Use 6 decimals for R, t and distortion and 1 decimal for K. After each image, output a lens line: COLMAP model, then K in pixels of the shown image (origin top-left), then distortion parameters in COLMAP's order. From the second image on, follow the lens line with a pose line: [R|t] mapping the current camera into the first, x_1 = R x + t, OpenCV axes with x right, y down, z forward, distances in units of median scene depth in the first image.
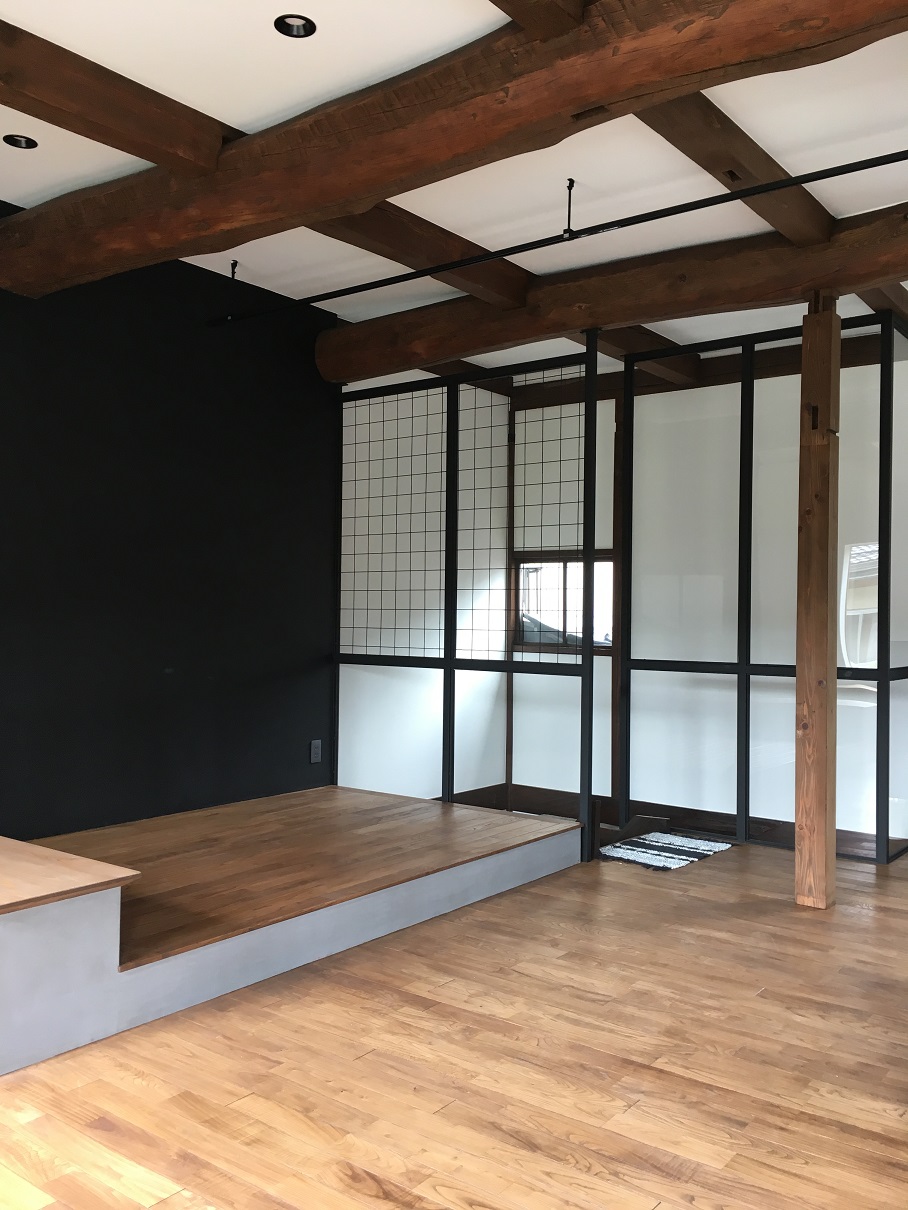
lens RADIAL K [[1032.8, 0, 453.0], [0, 1032.8, 612.6], [0, 0, 1]] dist [0.084584, -0.123769]
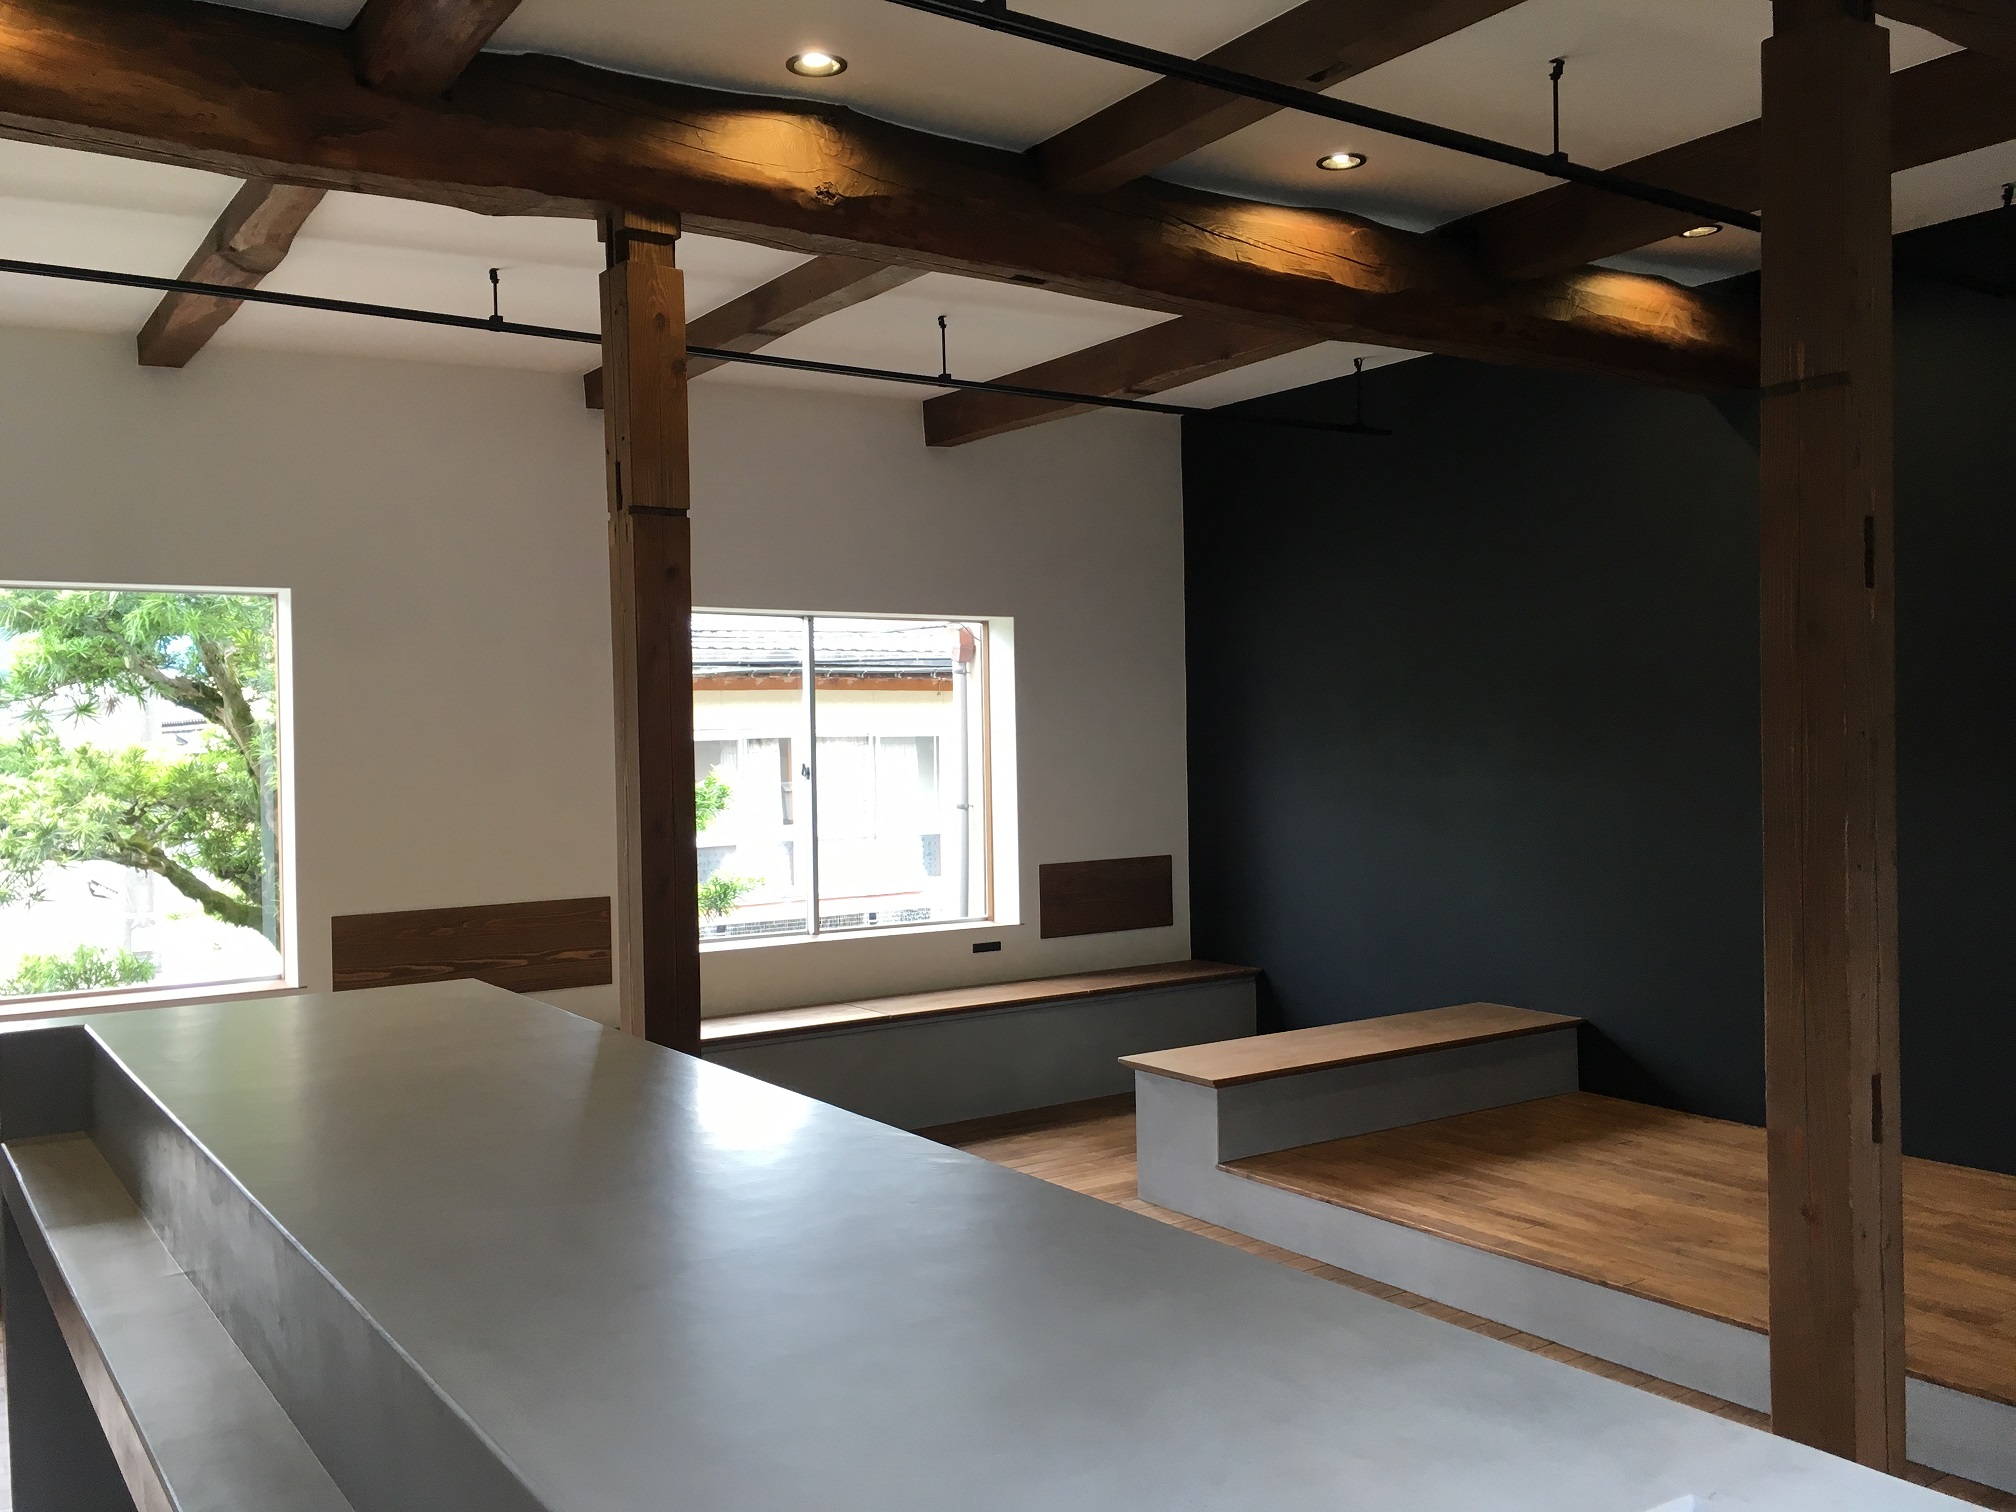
lens RADIAL K [[1720.7, 0, 1018.3], [0, 1720.7, 758.1], [0, 0, 1]] dist [0.084584, -0.123769]
pose [[-0.310272, 0.010763, -0.950587, 1.136513], [0.016749, 0.999843, 0.005854, -0.071485], [0.950500, -0.014105, -0.310403, 1.090184]]
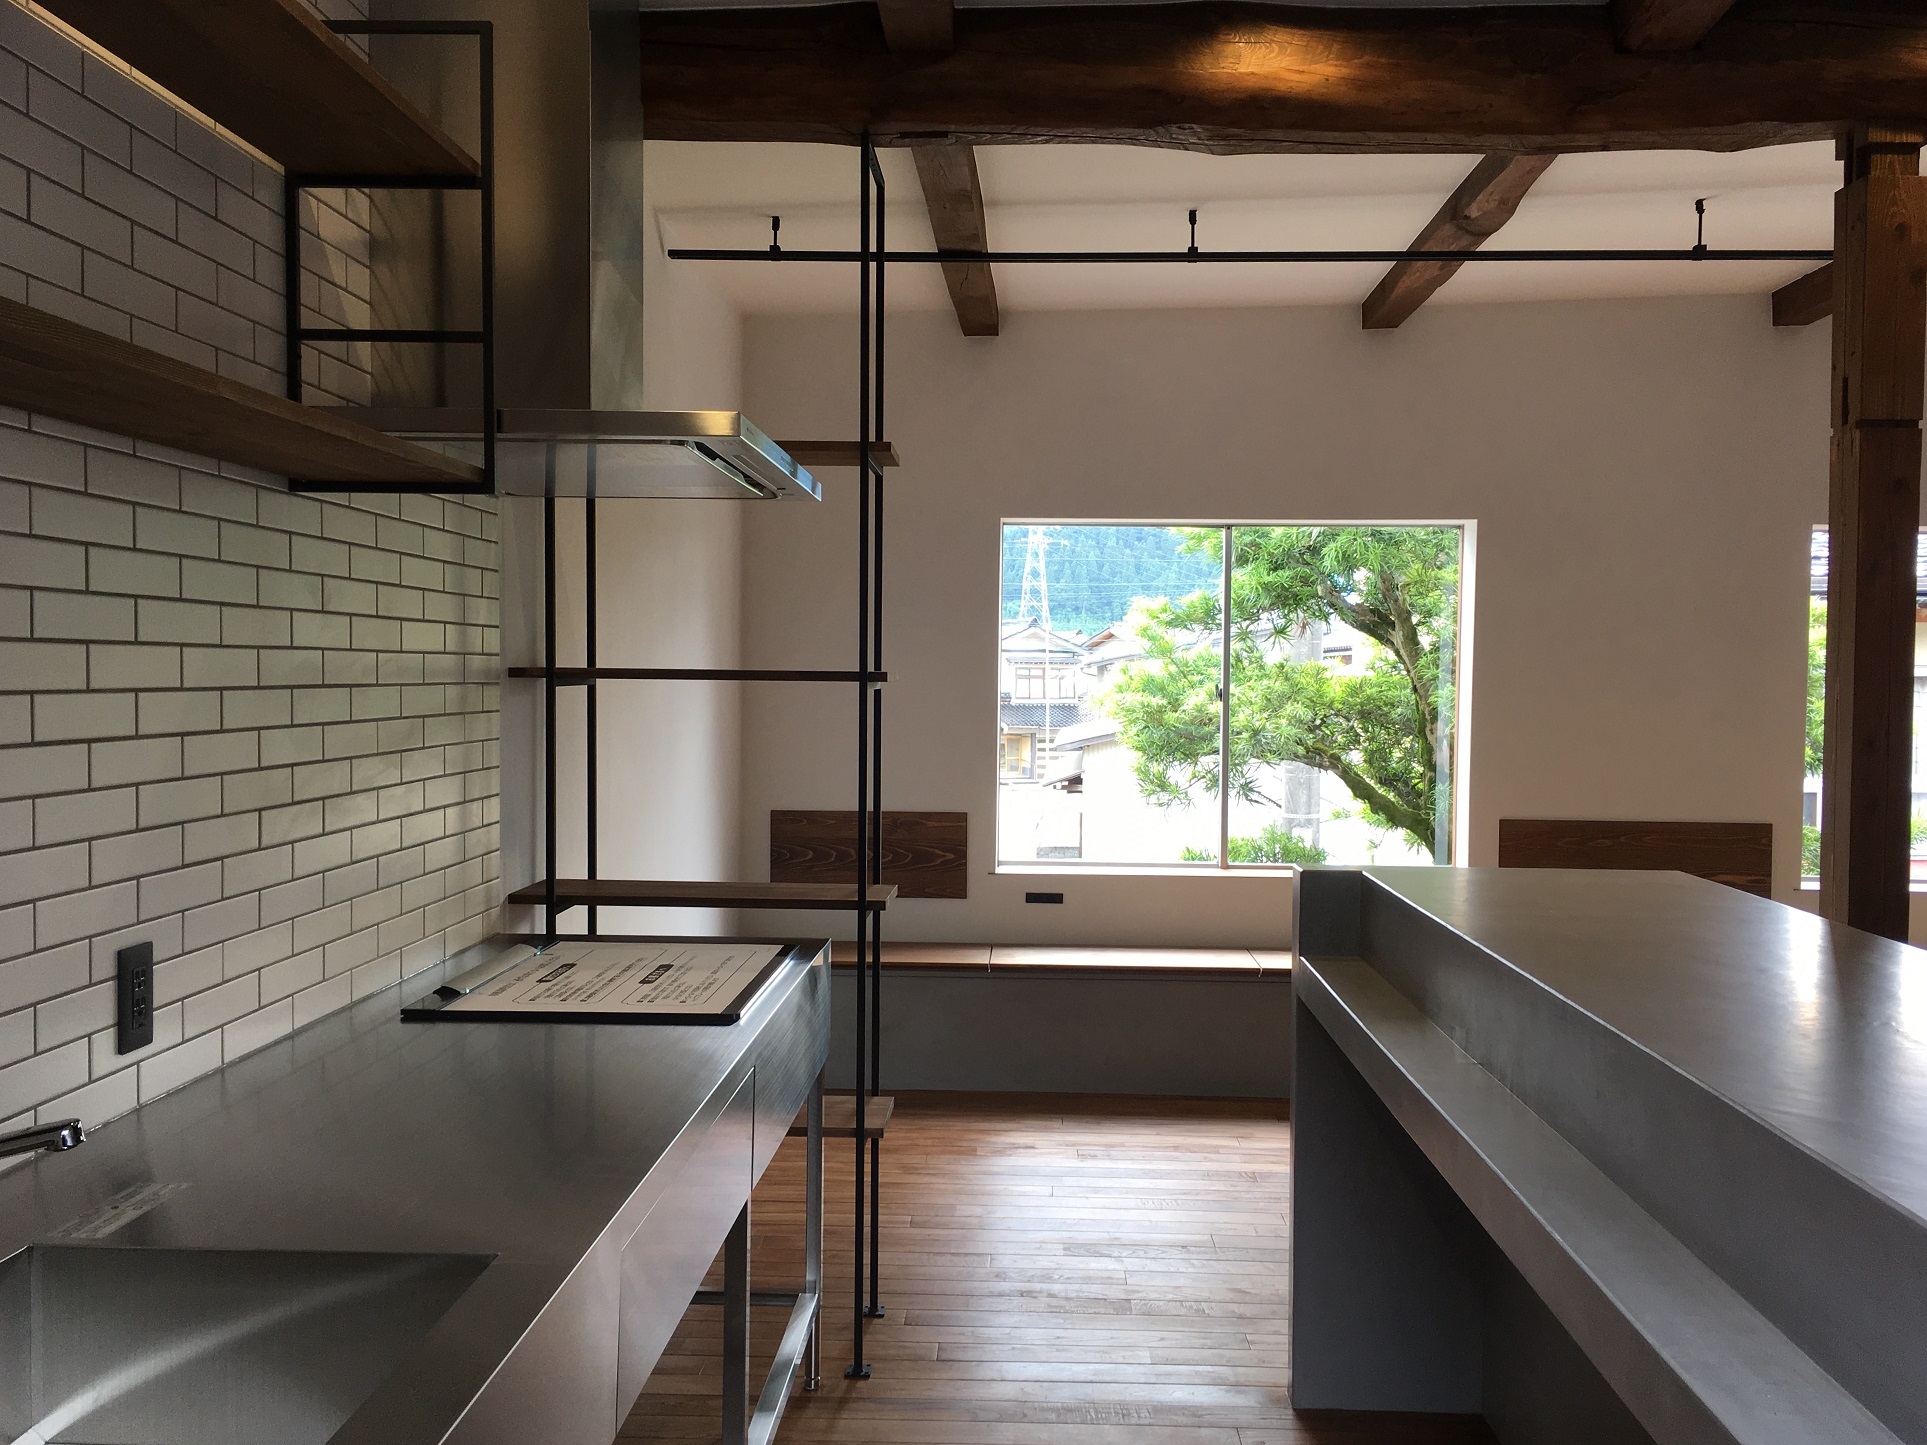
lens RADIAL K [[1710.7, 0, 971.4], [0, 1710.7, 731.3], [0, 0, 1]] dist [0.080054, -0.121521]
pose [[-0.817944, 0.003092, -0.575290, 1.244362], [-0.016018, 0.999475, 0.028146, -0.055967], [0.575075, 0.032237, -0.817465, 1.099819]]
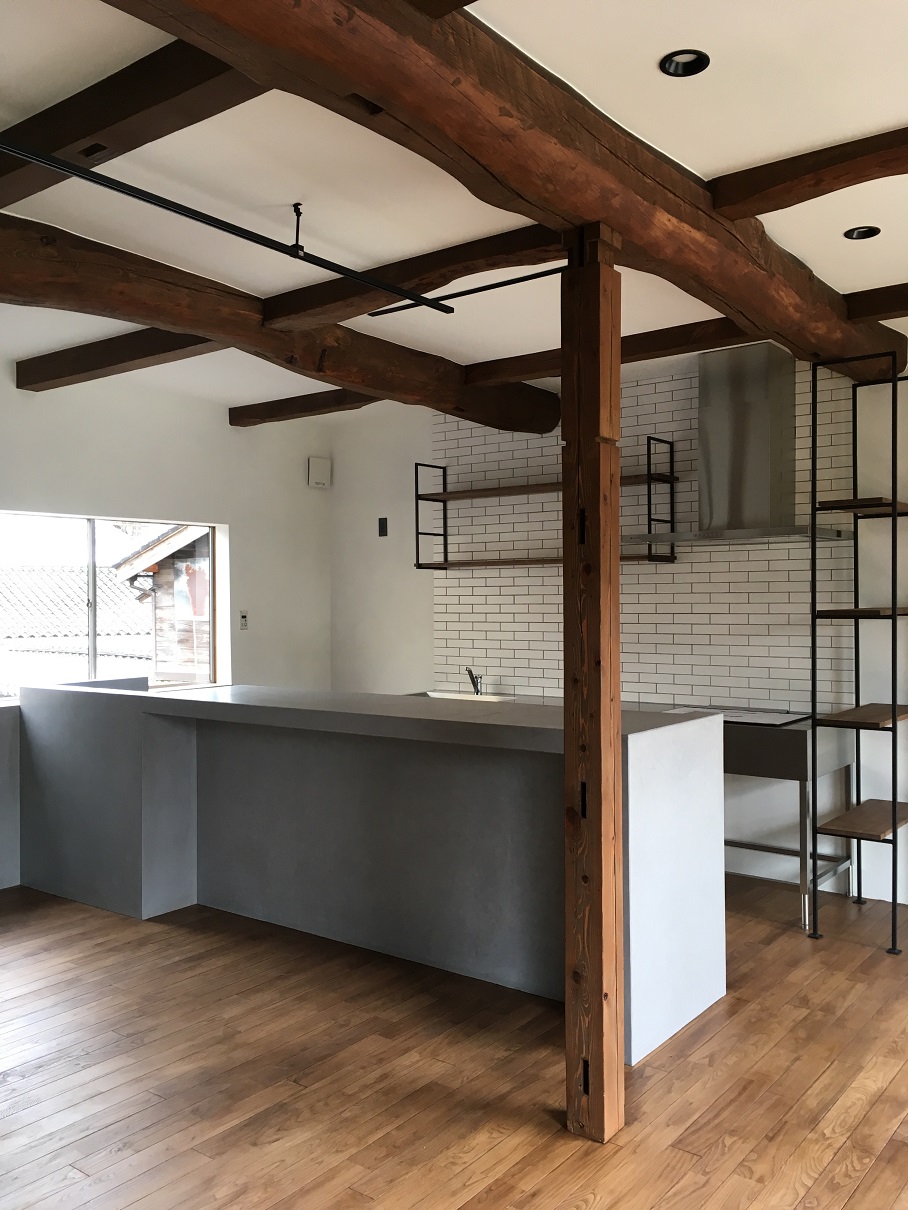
lens RADIAL K [[1032.8, 0, 453.0], [0, 1032.8, 612.6], [0, 0, 1]] dist [0.084584, -0.123769]
pose [[0.004037, -0.022987, 0.999728, -0.500680], [0.005941, 0.999719, 0.022963, -0.089507], [-0.999974, 0.005847, 0.004172, 0.713226]]
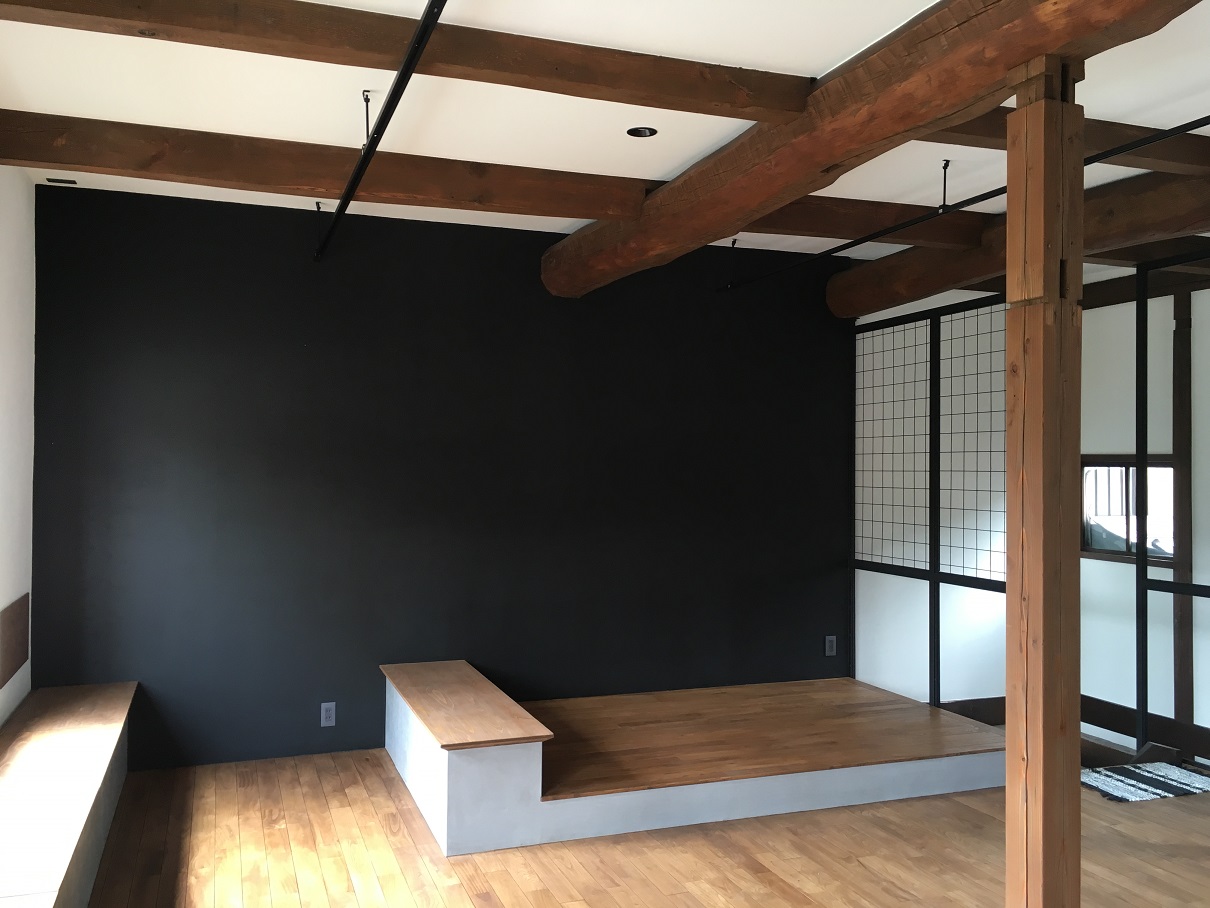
lens RADIAL K [[1032.8, 0, 611.2], [0, 1032.8, 455.3], [0, 0, 1]] dist [0.084584, -0.123769]
pose [[0.847871, -0.013814, -0.530022, 0.427996], [0.005149, 0.999828, -0.017823, -0.087781], [0.530177, 0.012382, 0.847797, -0.142322]]
